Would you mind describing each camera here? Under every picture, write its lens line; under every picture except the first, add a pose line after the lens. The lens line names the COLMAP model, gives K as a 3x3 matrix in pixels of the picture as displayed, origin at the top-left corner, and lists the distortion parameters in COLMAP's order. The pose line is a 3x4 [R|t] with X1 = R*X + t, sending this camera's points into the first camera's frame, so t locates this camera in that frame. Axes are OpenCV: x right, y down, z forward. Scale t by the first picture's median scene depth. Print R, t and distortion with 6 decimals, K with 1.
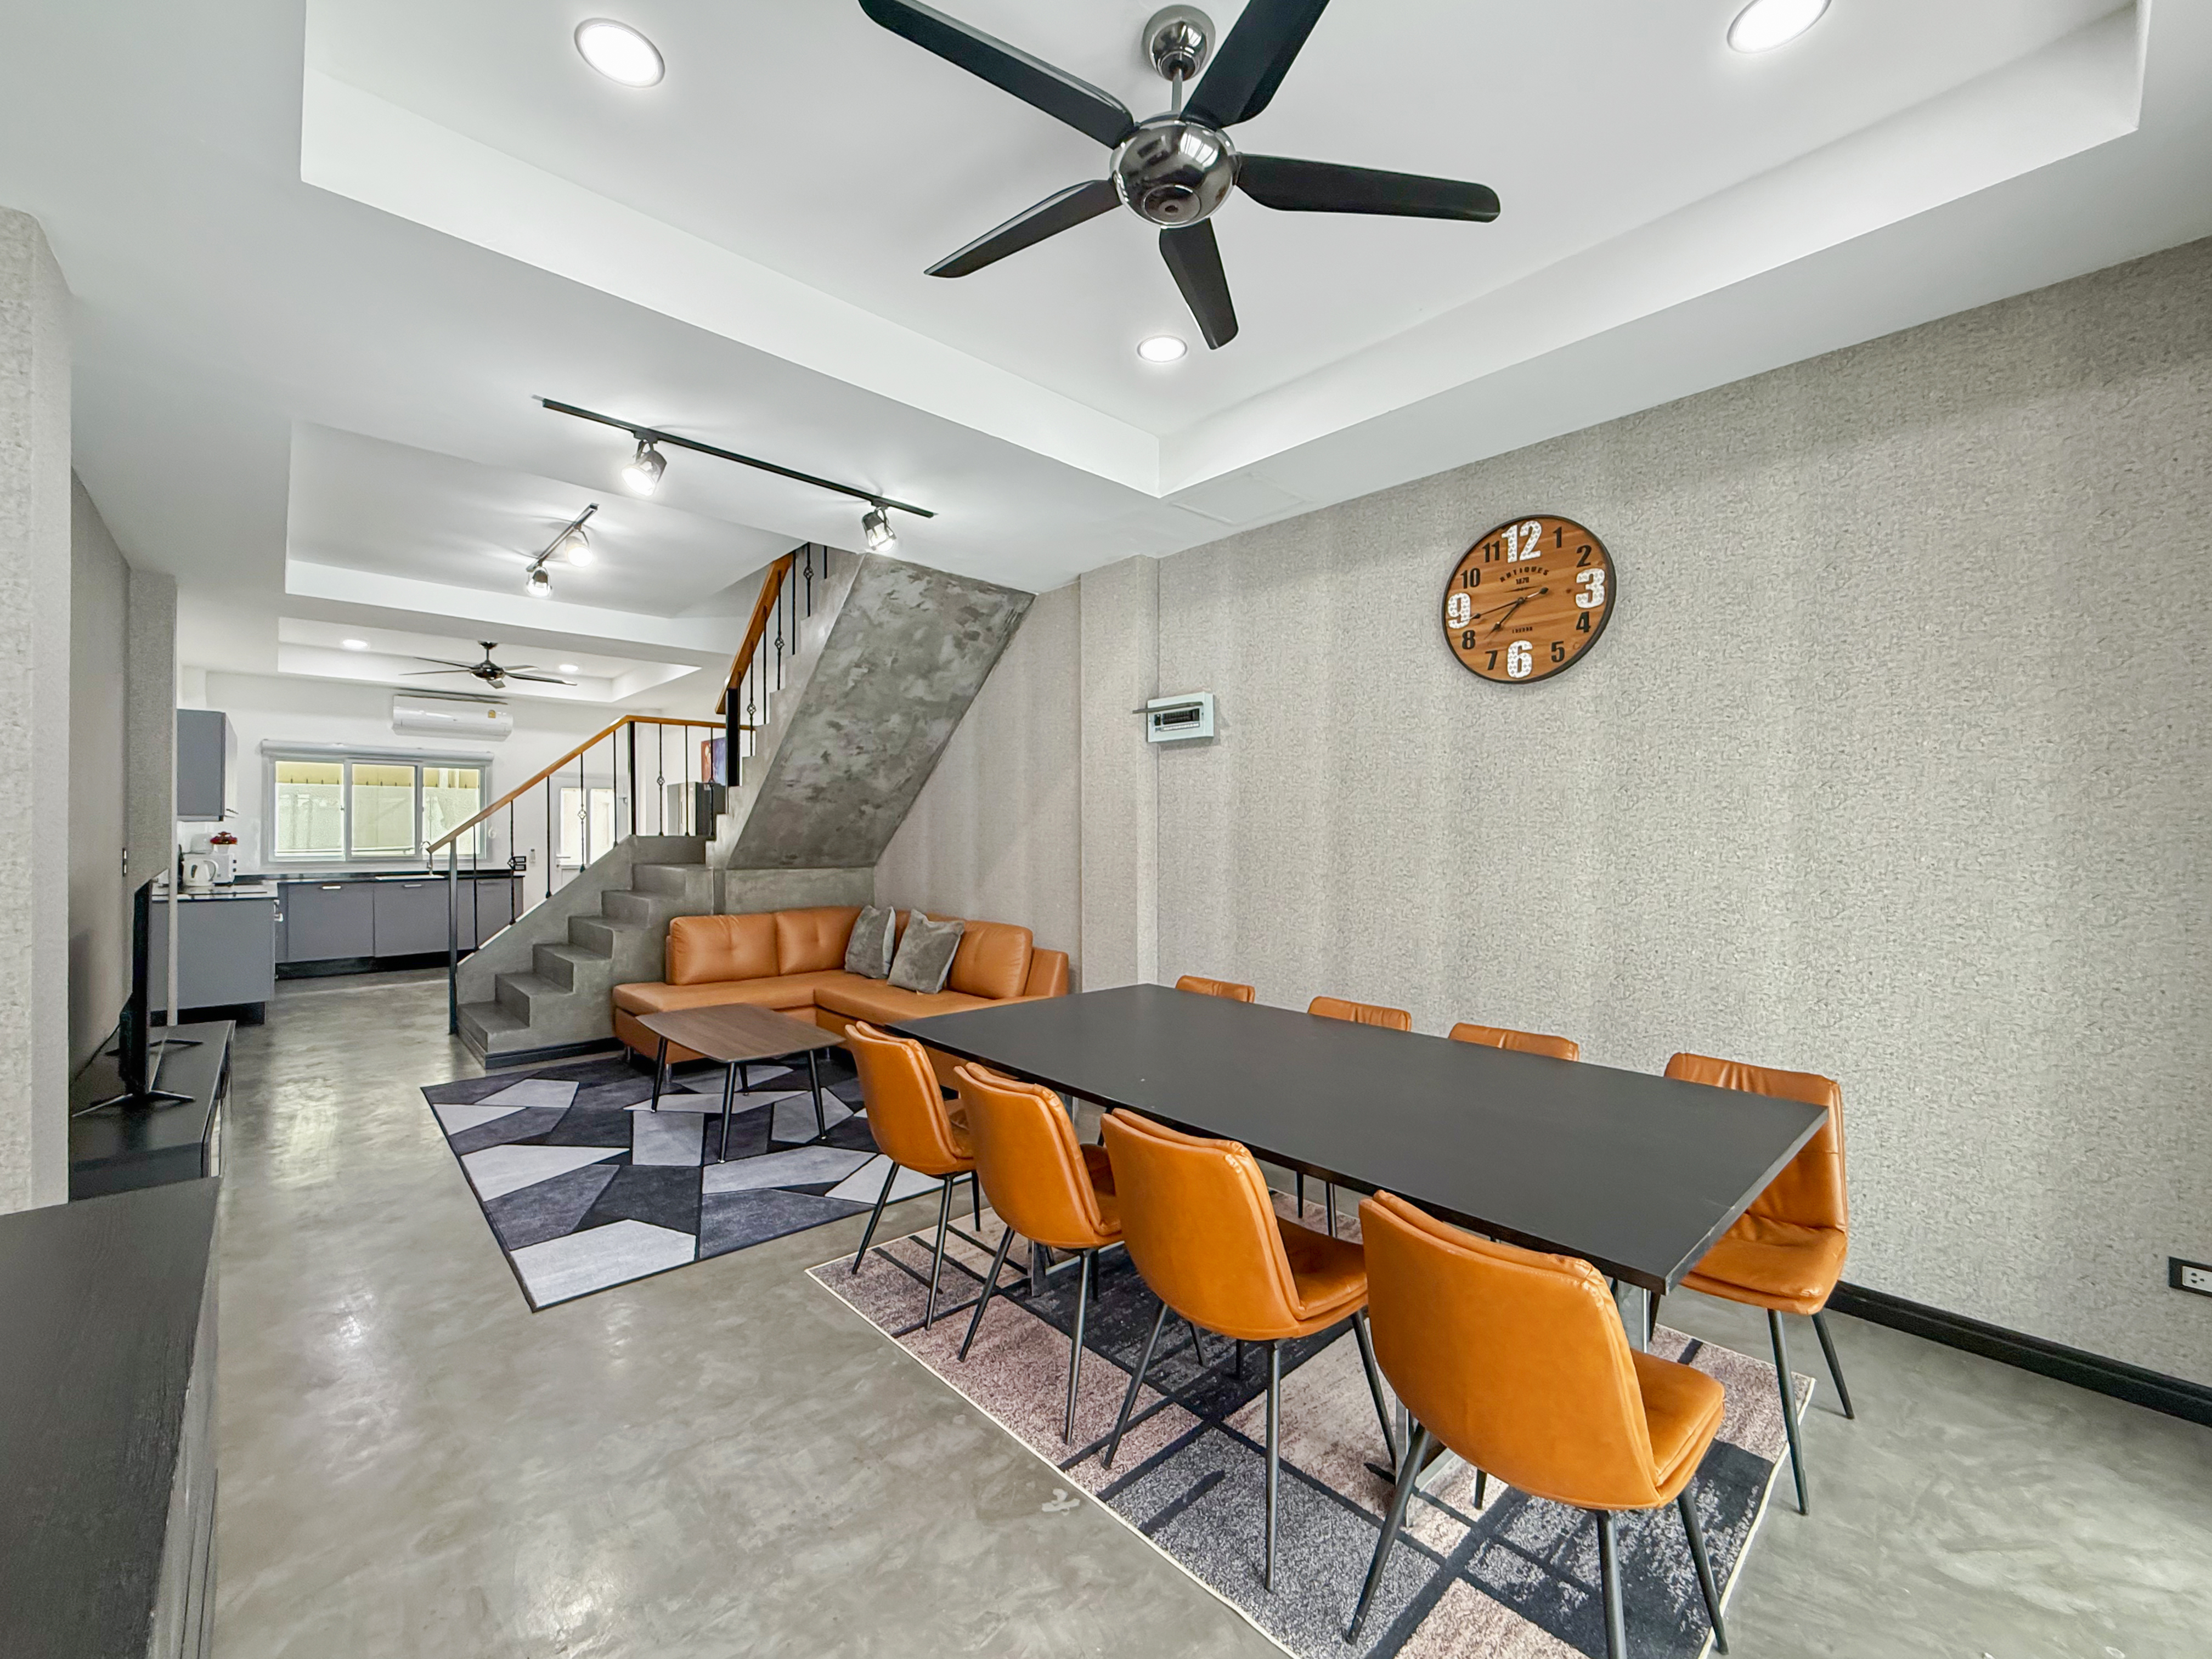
lens RADIAL K [[902.6, 0, 1115.9], [0, 902.6, 834.2], [0, 0, 1]] dist [0.002453, 0.000193]
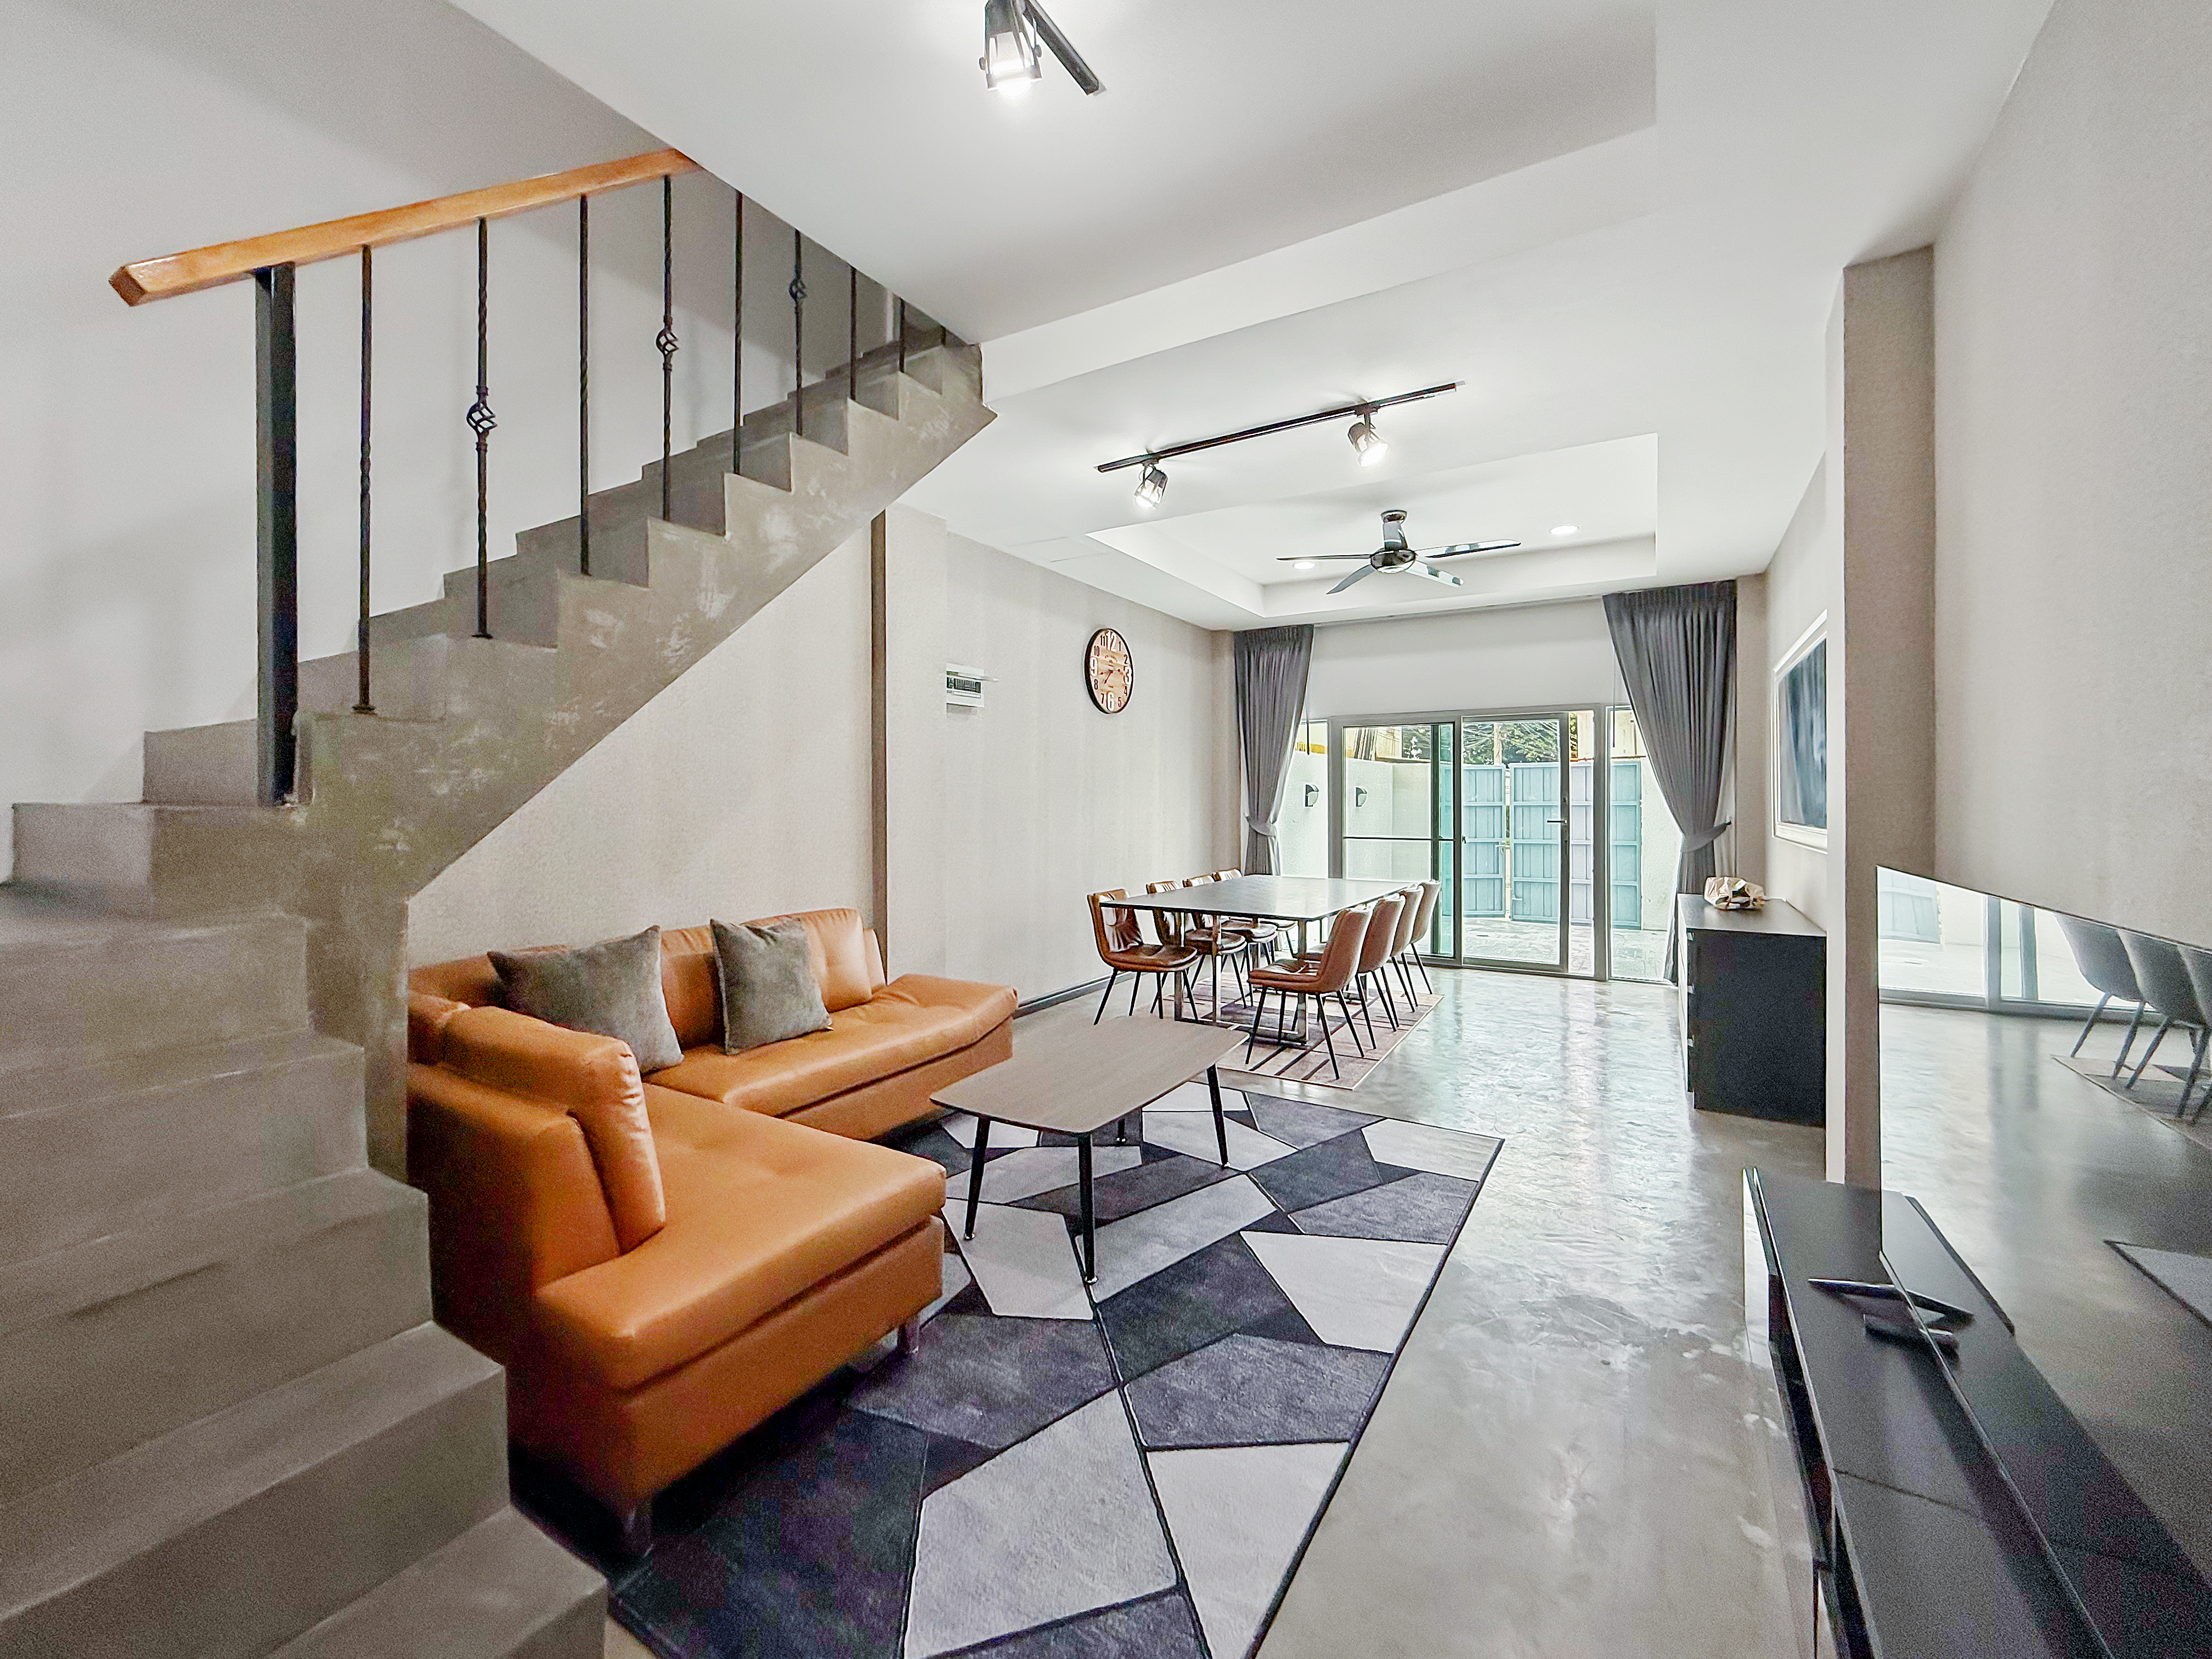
lens RADIAL K [[902.6, 0, 1084.3], [0, 902.6, 795.3], [0, 0, 1]] dist [0.002453, 0.000193]
pose [[-0.256557, -0.003593, 0.966522, -0.980090], [-0.001393, 0.999993, 0.003347, 0.002352], [-0.966528, -0.000488, -0.256561, 1.069637]]
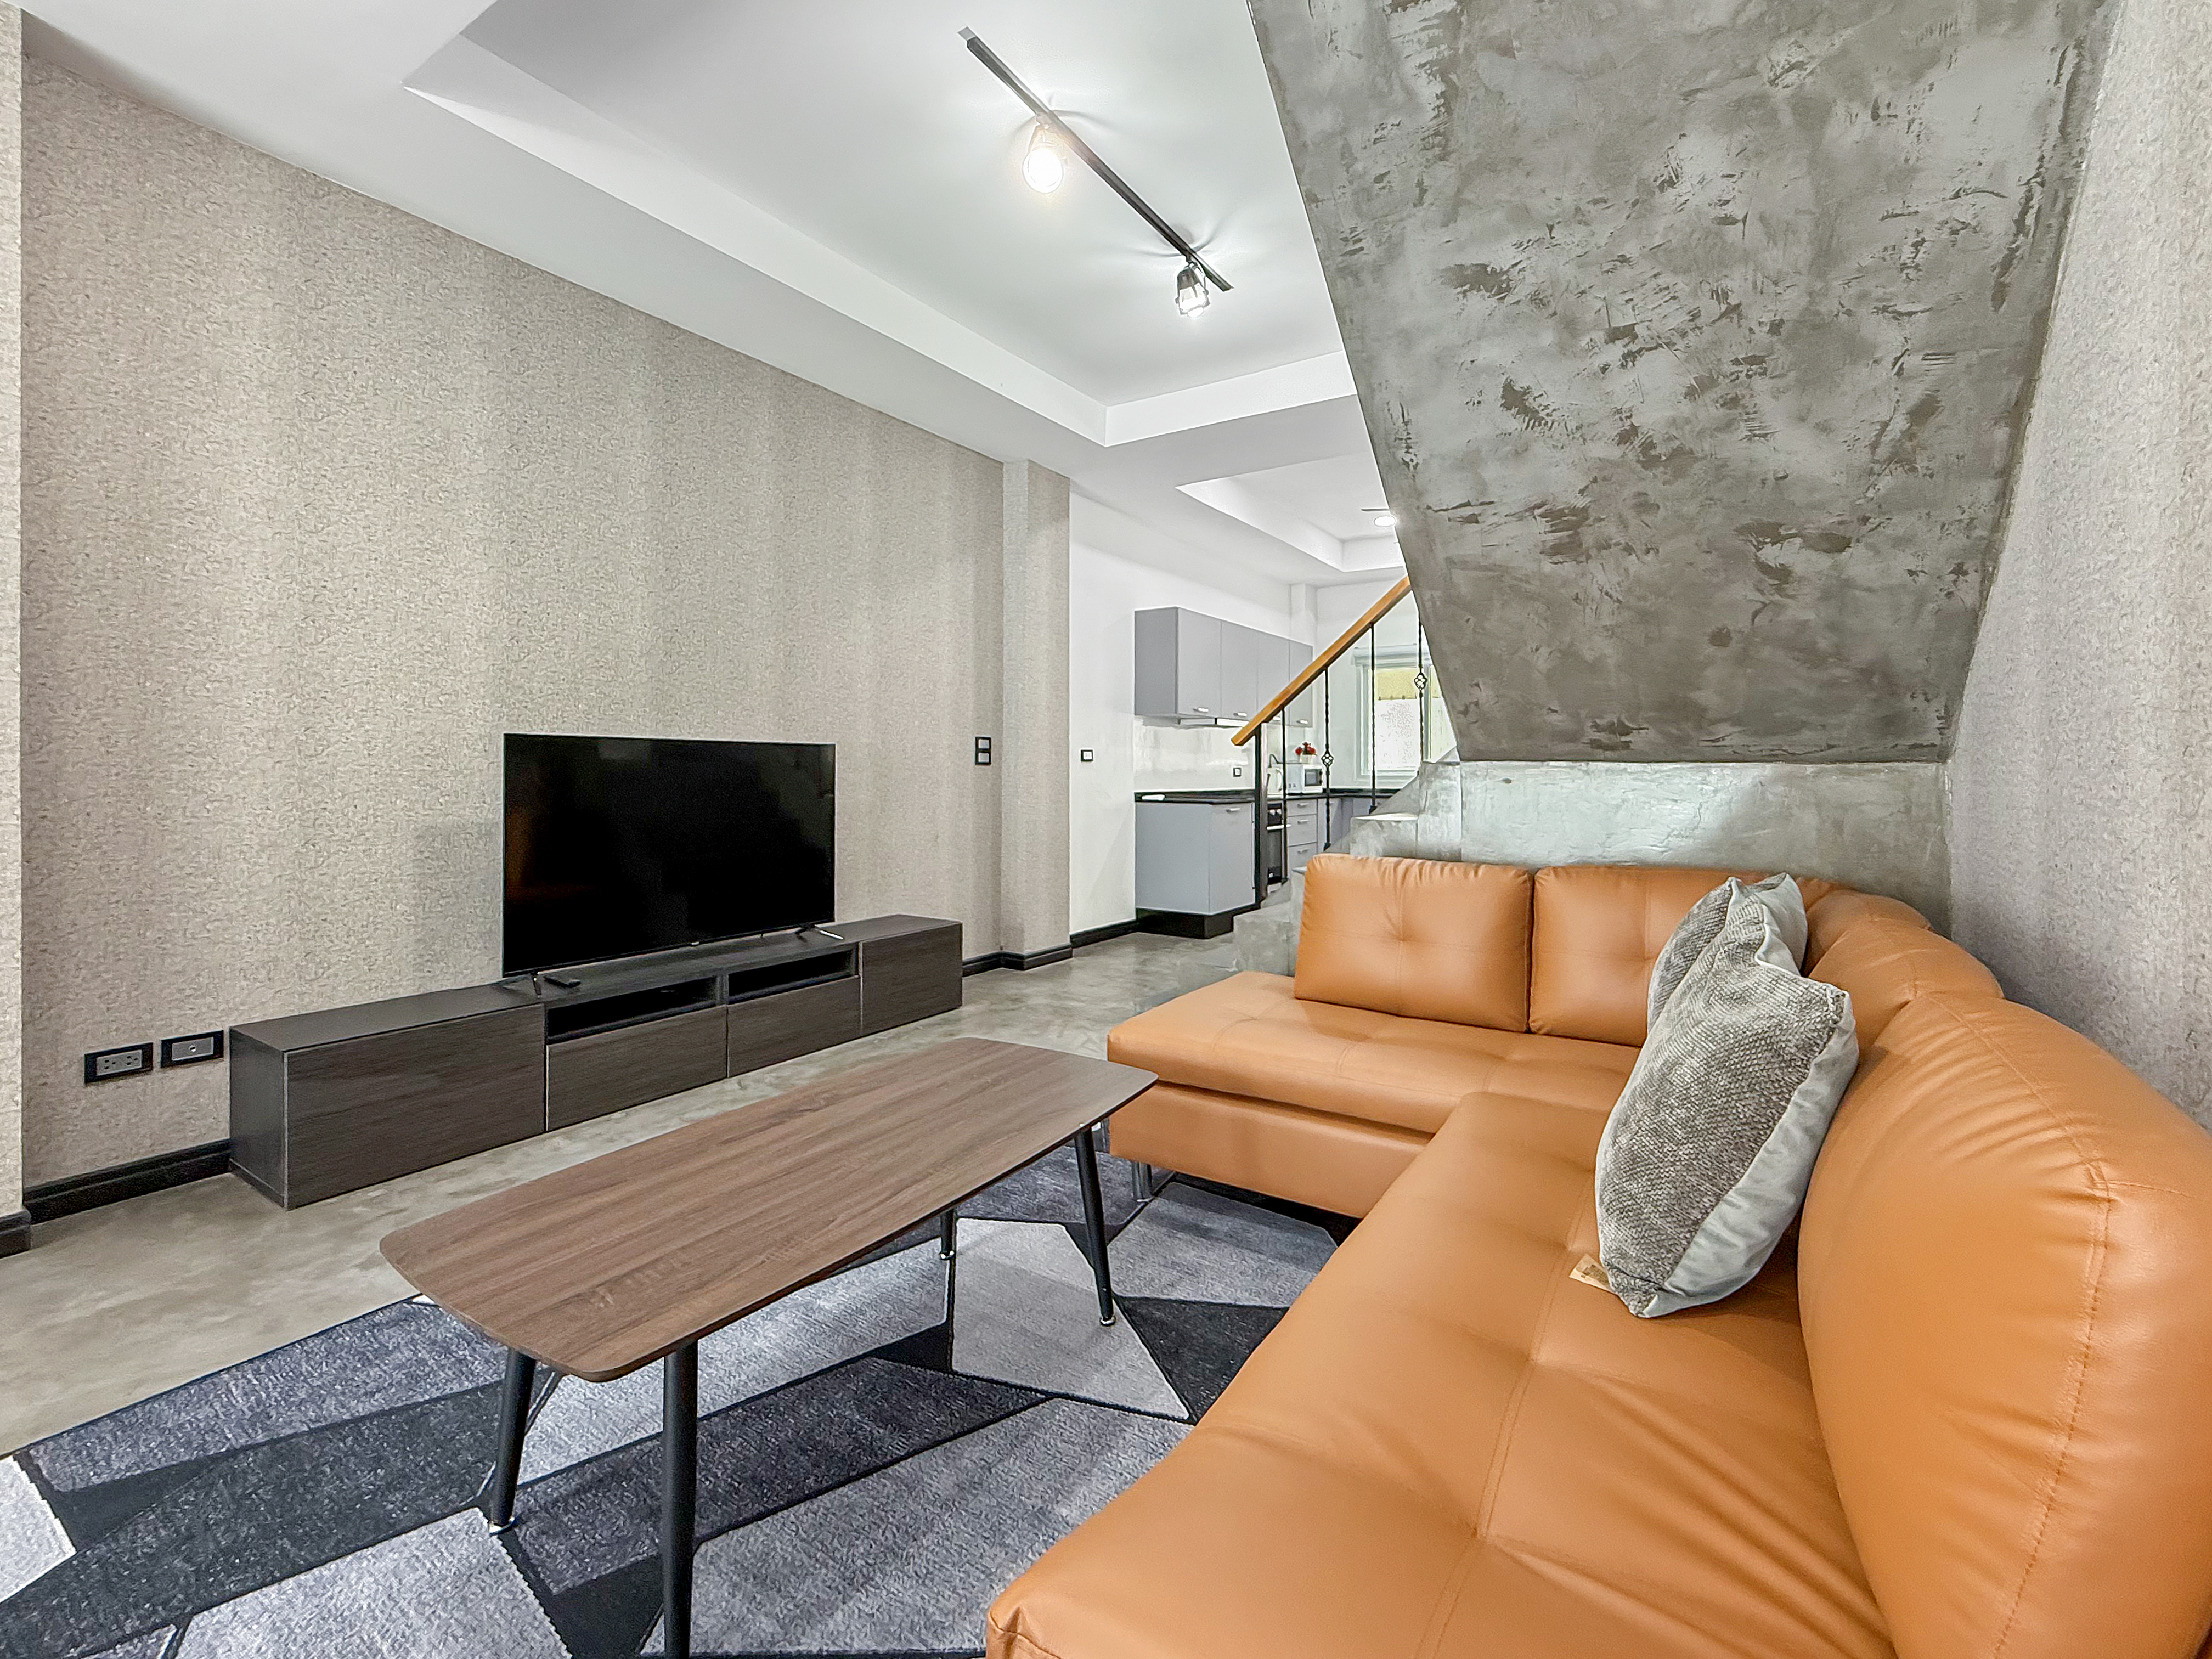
lens RADIAL K [[960.4, 0, 1112.0], [0, 960.4, 776.2], [0, 0, 1]] dist [-0.002821, -0.000589]
pose [[0.237040, -0.001529, -0.971499, -0.019867], [-0.000509, 0.999998, -0.001698, 0.059857], [0.971500, 0.000897, 0.237039, 0.900588]]
